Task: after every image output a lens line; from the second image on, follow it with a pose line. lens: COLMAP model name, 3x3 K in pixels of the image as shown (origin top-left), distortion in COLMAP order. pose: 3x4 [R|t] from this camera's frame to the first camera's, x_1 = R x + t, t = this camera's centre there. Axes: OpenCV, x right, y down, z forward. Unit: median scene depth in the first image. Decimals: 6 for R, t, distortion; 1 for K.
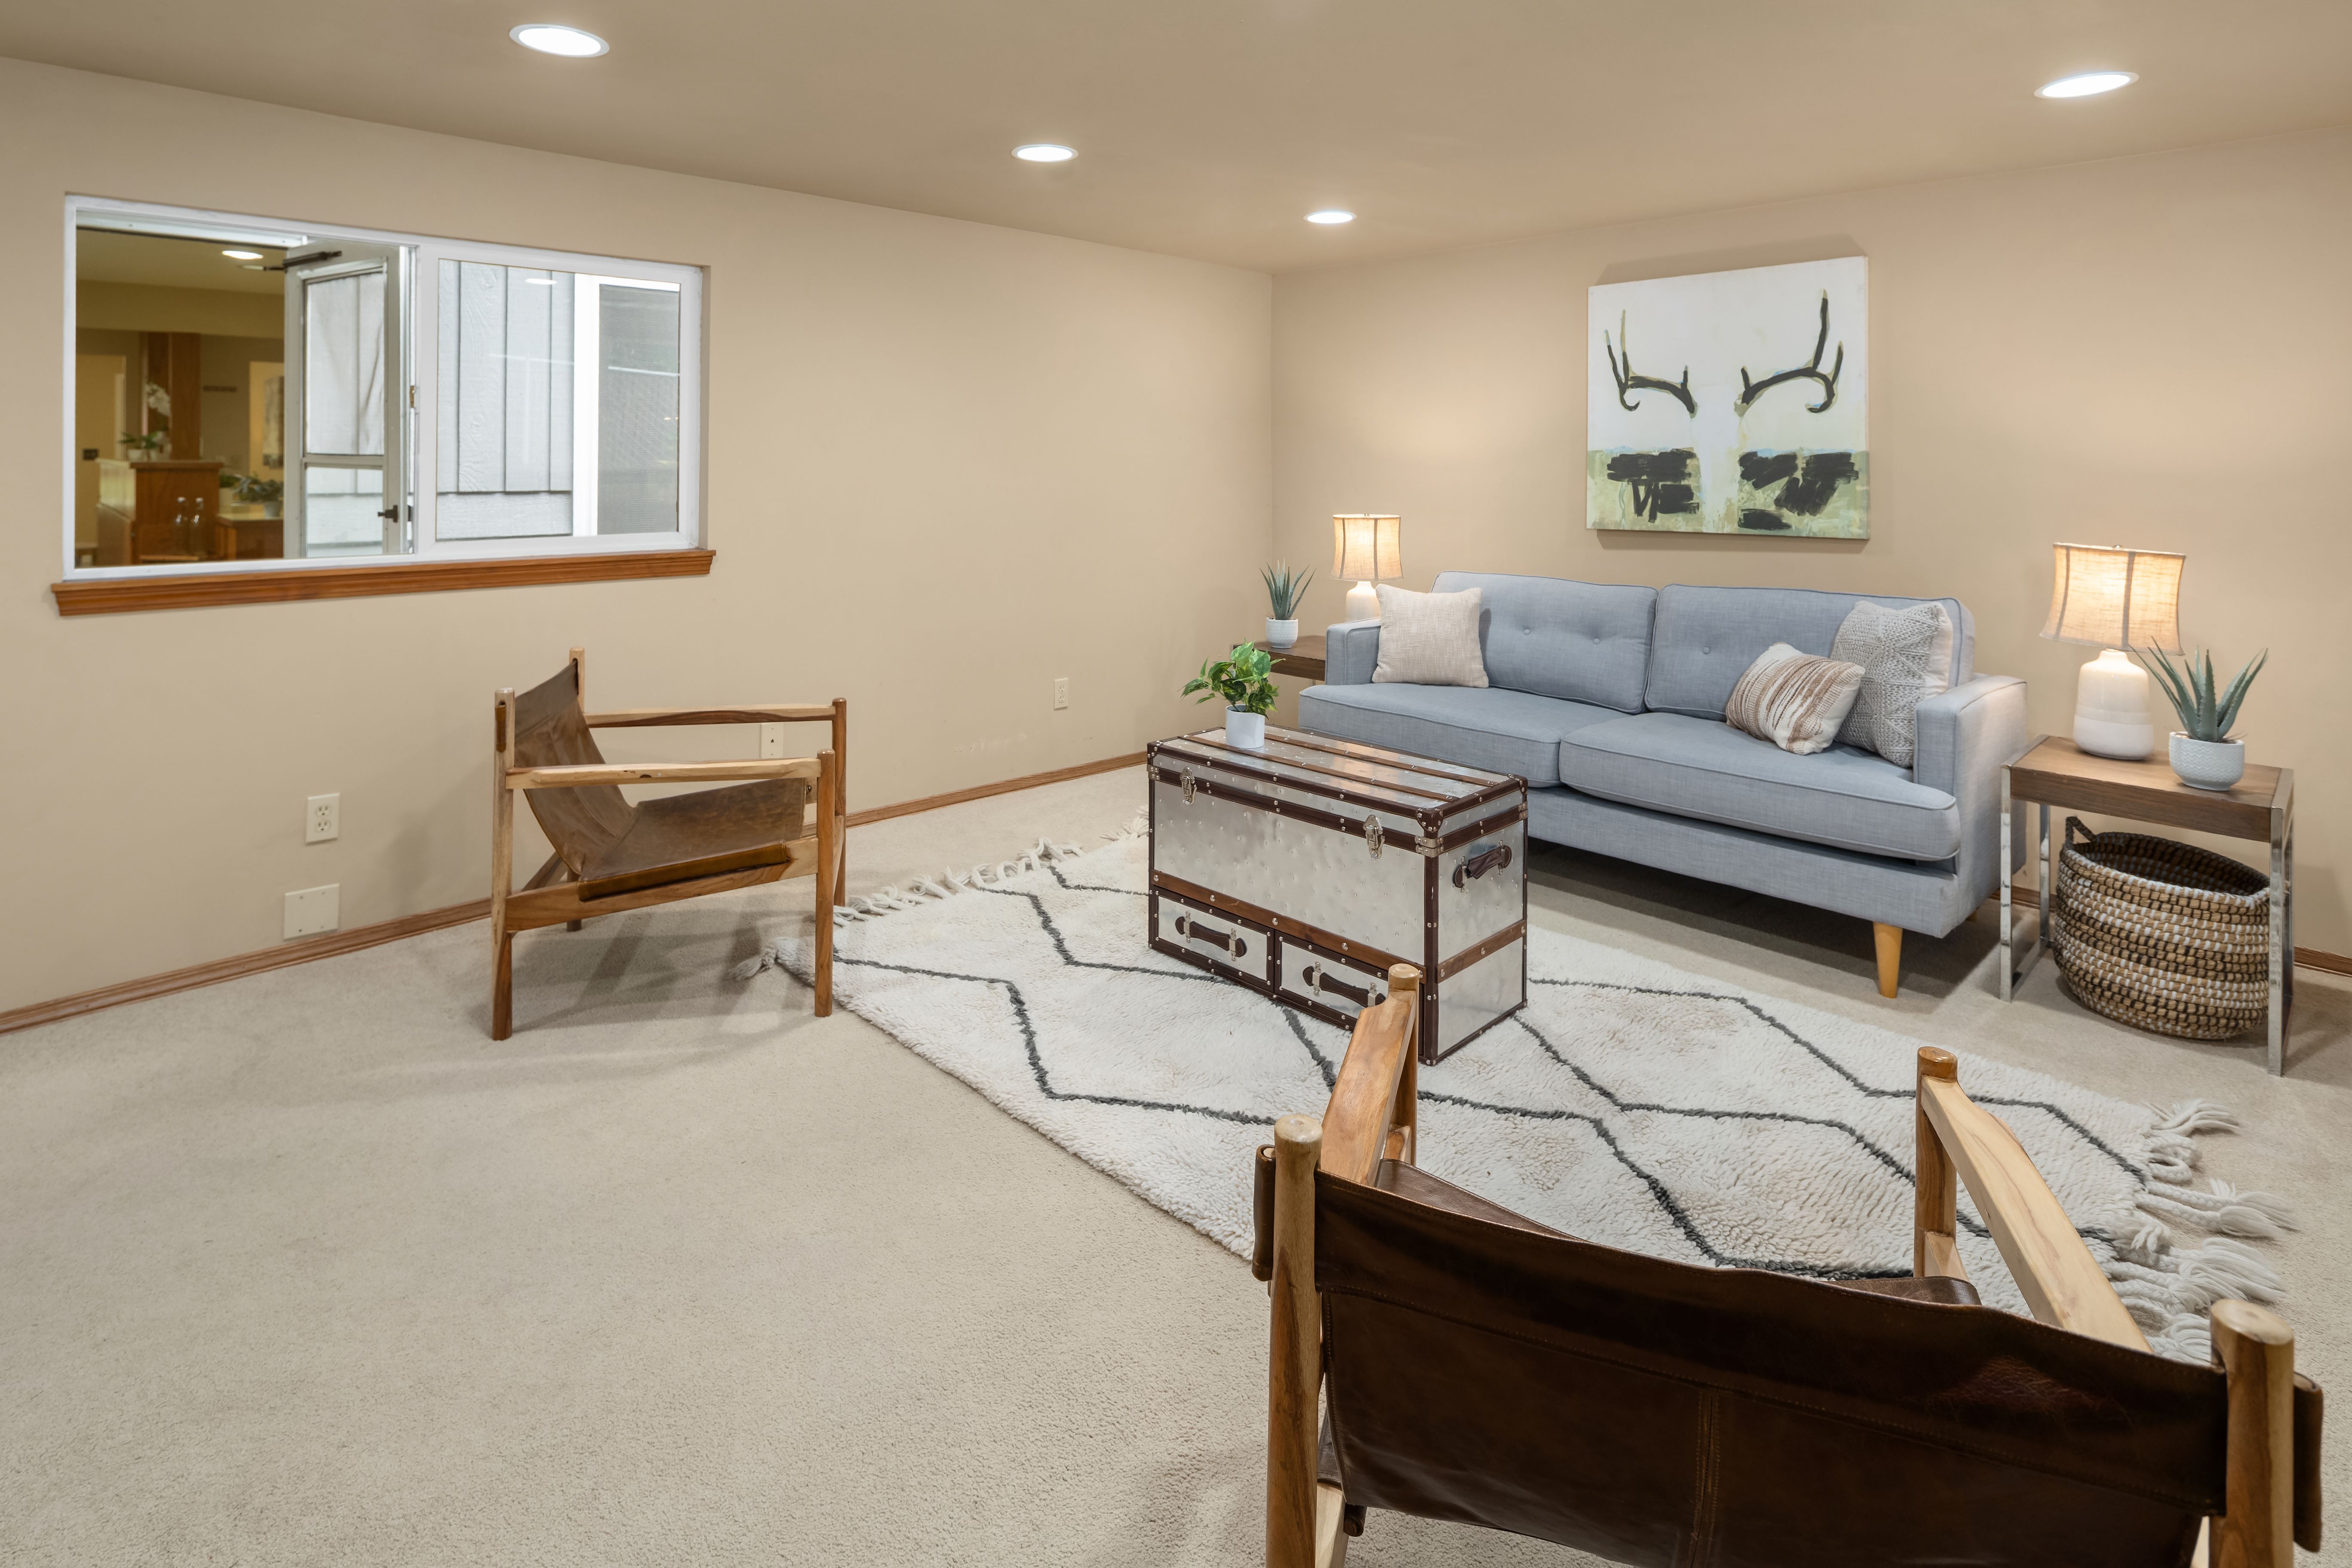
lens RADIAL K [[1123.7, 0, 1118.9], [0, 1123.7, 777.2], [0, 0, 1]] dist [-0.016675, -0.000680]
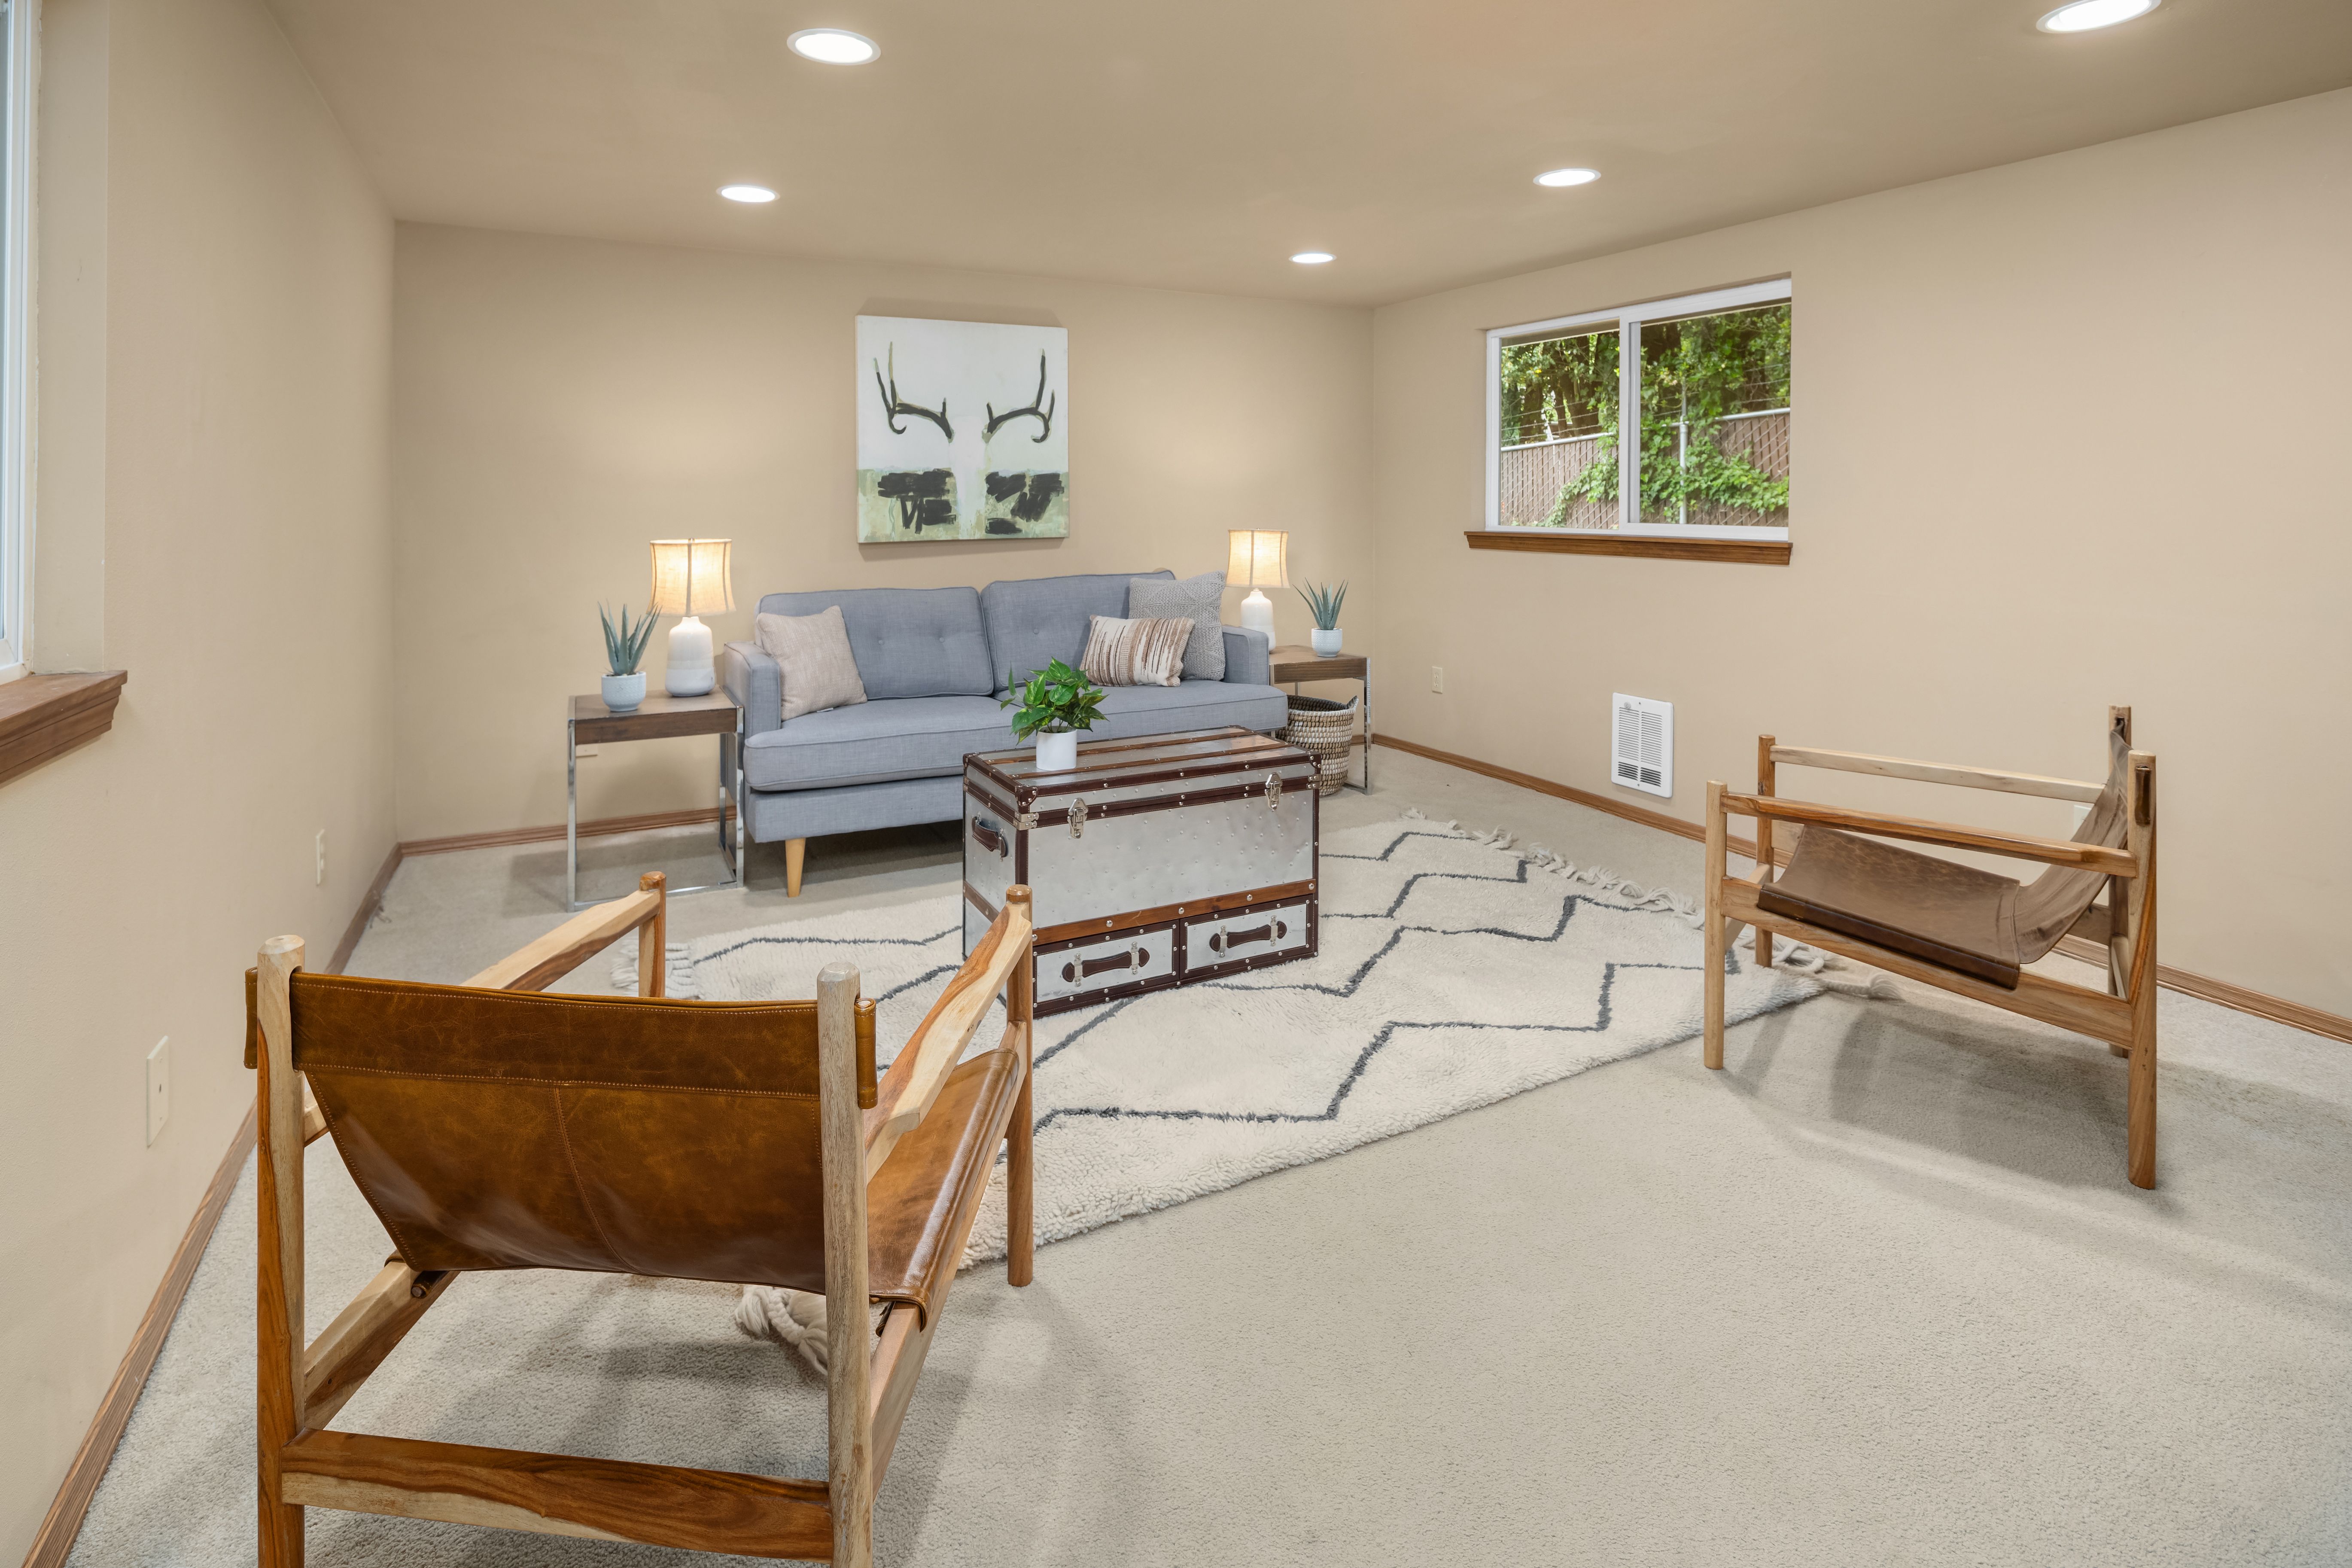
lens RADIAL K [[1123.7, 0, 1118.9], [0, 1123.7, 777.2], [0, 0, 1]] dist [-0.016675, -0.000680]
pose [[0.289086, -0.232891, 0.928542, -0.626822], [0.259364, 0.952733, 0.158210, -0.130057], [-0.921498, 0.195095, 0.335825, 0.520456]]
